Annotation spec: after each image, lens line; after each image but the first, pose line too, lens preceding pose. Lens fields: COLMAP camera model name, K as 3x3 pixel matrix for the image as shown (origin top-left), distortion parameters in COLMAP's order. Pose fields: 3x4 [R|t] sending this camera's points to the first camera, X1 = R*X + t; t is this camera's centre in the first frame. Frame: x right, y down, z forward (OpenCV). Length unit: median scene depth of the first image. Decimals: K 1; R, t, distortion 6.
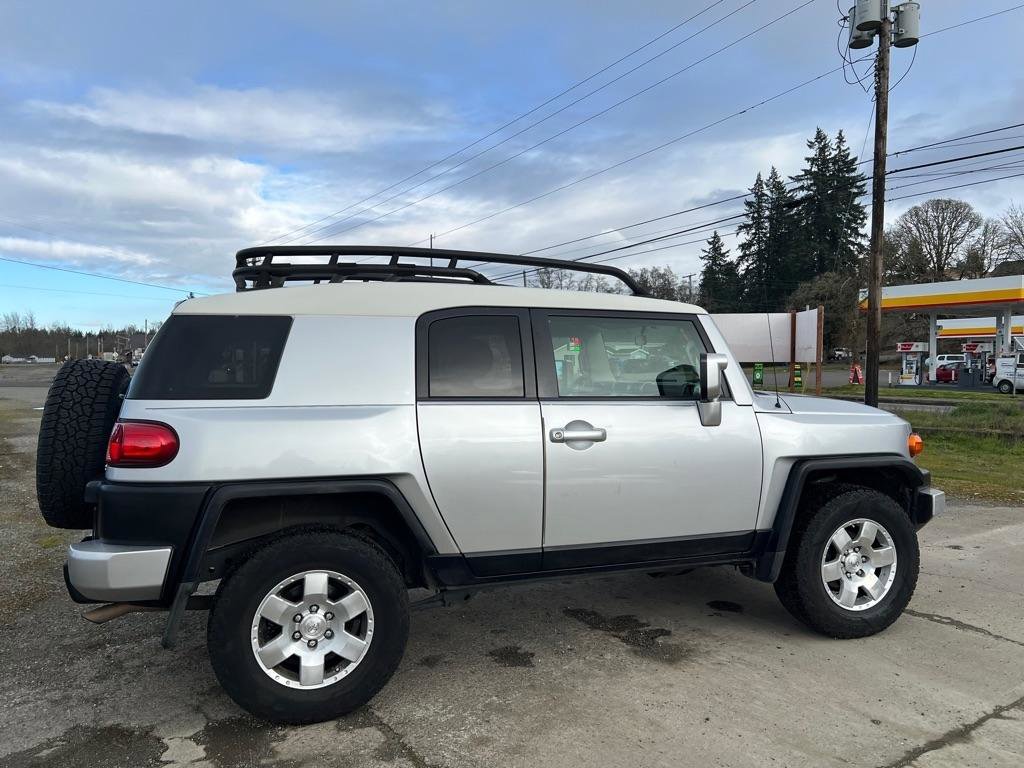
lens RADIAL K [[767.3, 0, 522.2], [0, 767.3, 391.4], [0, 0, 1]] dist [0.055215, -0.063211]
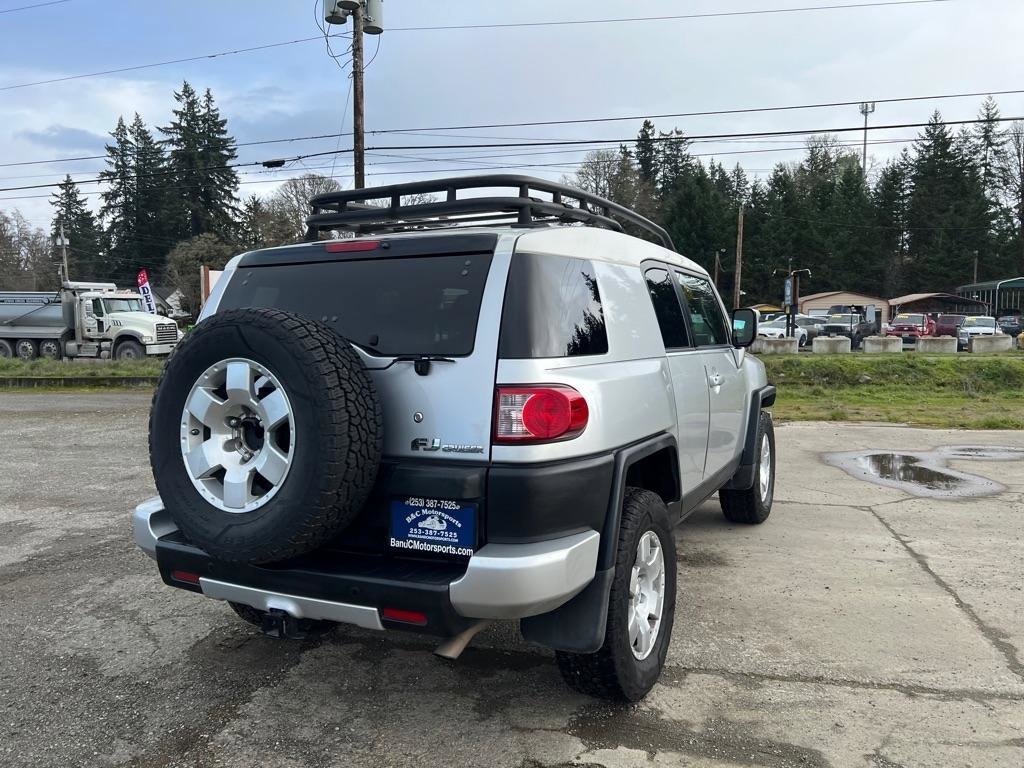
lens RADIAL K [[767.3, 0, 521.3], [0, 767.3, 387.8], [0, 0, 1]] dist [0.055215, -0.063211]
pose [[0.712529, -0.060422, 0.699036, -0.810650], [0.029650, 0.997988, 0.056040, -0.002516], [-0.701015, -0.019204, 0.712887, 0.344734]]
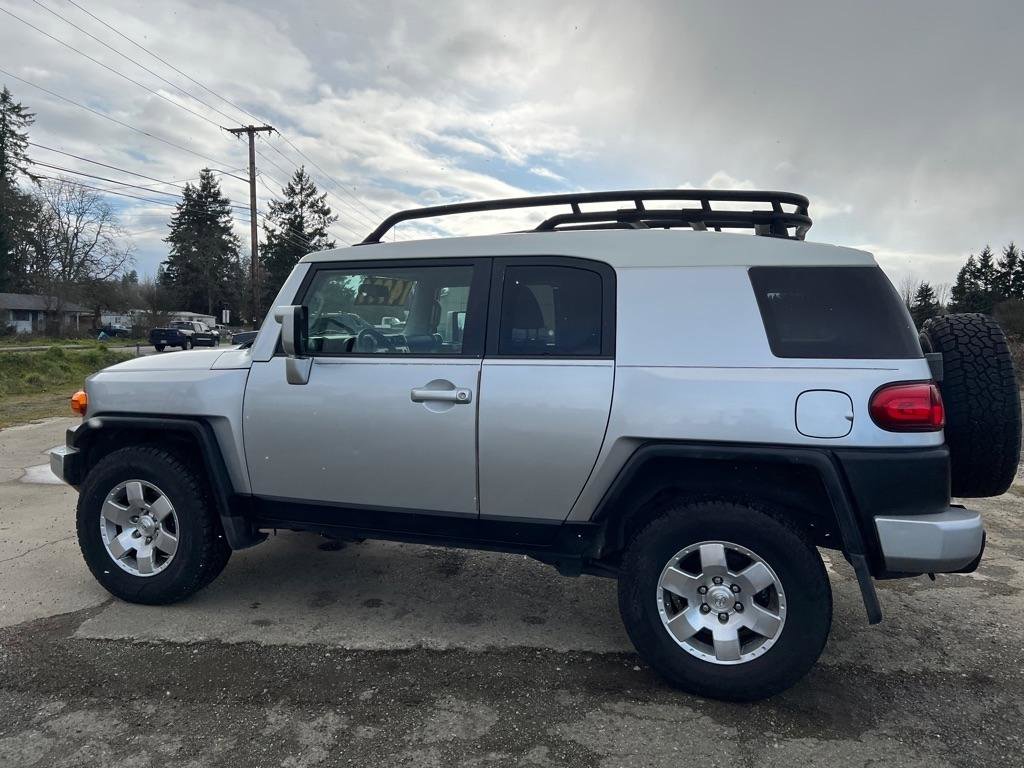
lens RADIAL K [[767.3, 0, 516.7], [0, 767.3, 376.1], [0, 0, 1]] dist [0.055215, -0.063211]
pose [[-0.800747, -0.046213, 0.597218, -0.642451], [0.012140, 0.995563, 0.093314, -0.055772], [-0.598880, 0.081971, -0.796633, 1.924512]]
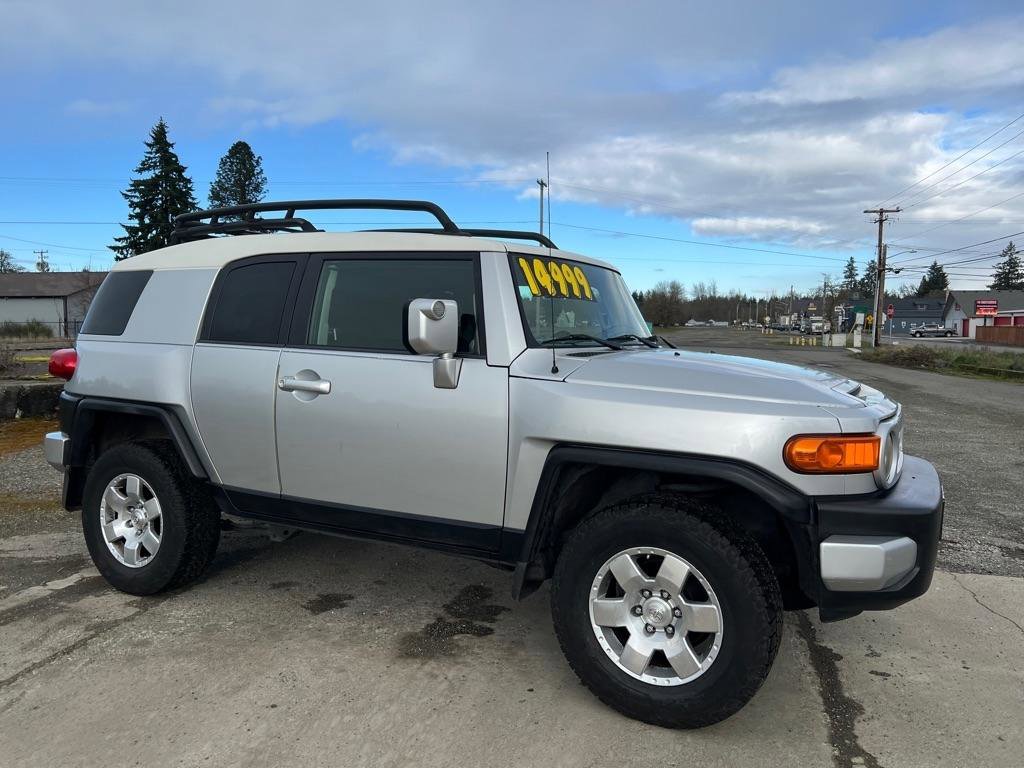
lens RADIAL K [[767.3, 0, 521.7], [0, 767.3, 380.9], [0, 0, 1]] dist [0.055215, -0.063211]
pose [[0.688200, 0.065679, -0.722542, 0.837559], [-0.042931, 0.997836, 0.049812, -0.006222], [0.724250, -0.003262, 0.689530, 0.468450]]
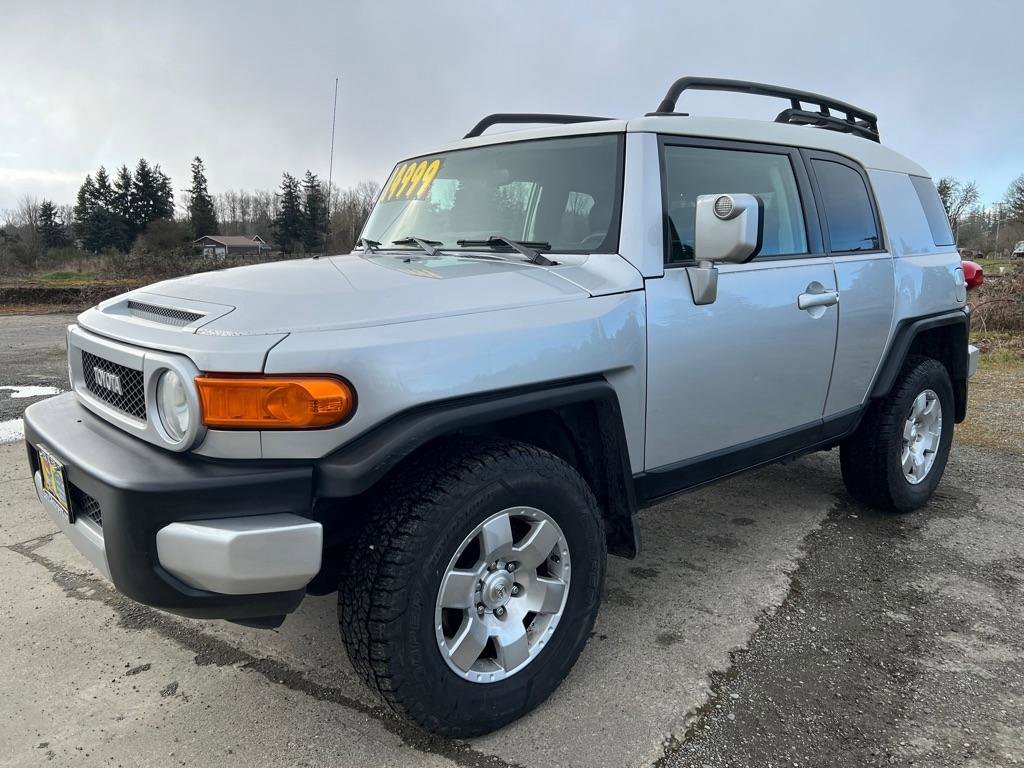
lens RADIAL K [[767.3, 0, 507.2], [0, 767.3, 382.4], [0, 0, 1]] dist [0.055215, -0.063211]
pose [[-0.926535, 0.078997, -0.367822, 0.473907], [0.001039, 0.978239, 0.207478, -0.037161], [0.376208, 0.191854, -0.906454, 1.907180]]
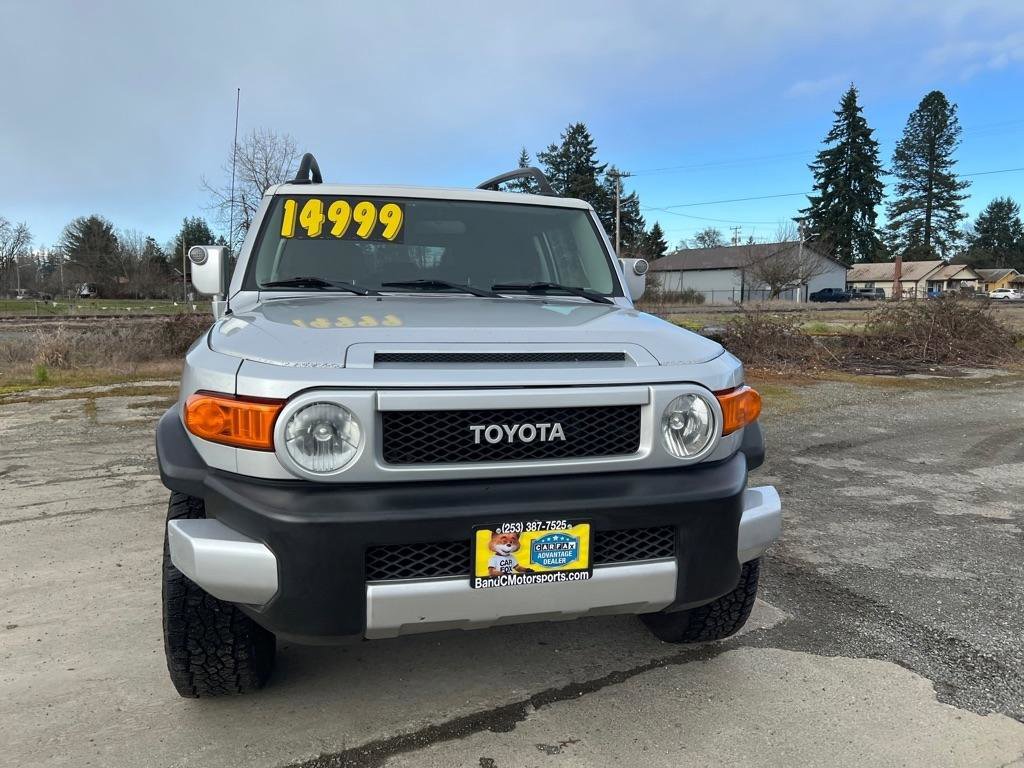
lens RADIAL K [[767.3, 0, 521.5], [0, 767.3, 387.0], [0, 0, 1]] dist [0.055215, -0.063211]
pose [[-0.082770, 0.132689, -0.987696, 1.036445], [-0.042665, 0.989716, 0.136536, -0.022874], [0.995655, 0.053441, -0.076258, 1.328778]]
